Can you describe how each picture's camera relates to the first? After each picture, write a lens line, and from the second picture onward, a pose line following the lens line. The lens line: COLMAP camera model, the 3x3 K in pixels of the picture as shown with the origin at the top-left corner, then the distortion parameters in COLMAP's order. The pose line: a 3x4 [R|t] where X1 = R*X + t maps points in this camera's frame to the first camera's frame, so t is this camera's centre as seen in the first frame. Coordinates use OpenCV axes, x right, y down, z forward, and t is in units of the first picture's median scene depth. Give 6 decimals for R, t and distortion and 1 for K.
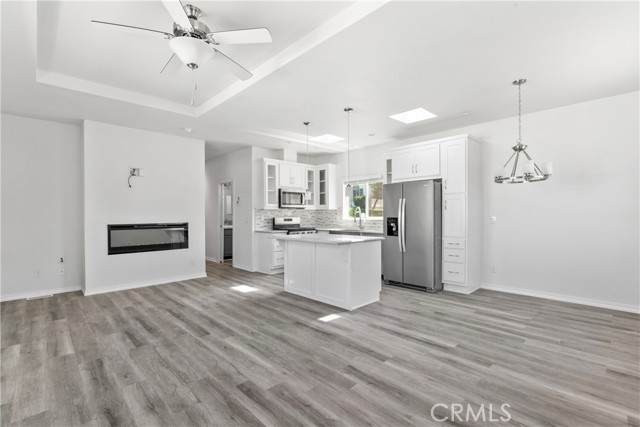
lens RADIAL K [[292.2, 0, 324.8], [0, 292.2, 213.1], [0, 0, 1]] dist [-0.002165, 0.001725]
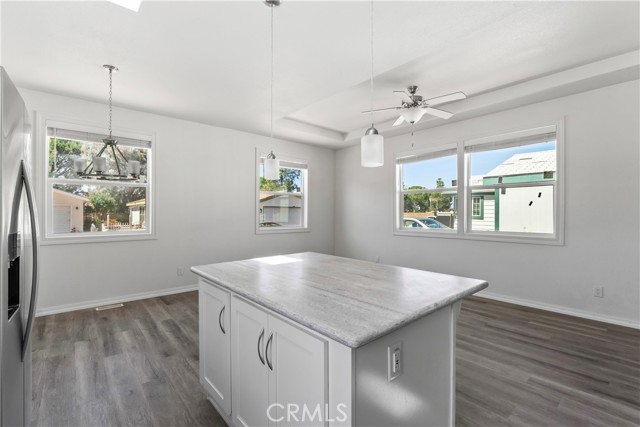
lens RADIAL K [[292.2, 0, 319.3], [0, 292.2, 212.3], [0, 0, 1]] dist [-0.002165, 0.001725]
pose [[-0.997015, 0.002875, 0.077152, -0.035879], [0.002136, 0.999951, -0.009659, 0.004203], [-0.077176, -0.009466, -0.996973, 1.729535]]
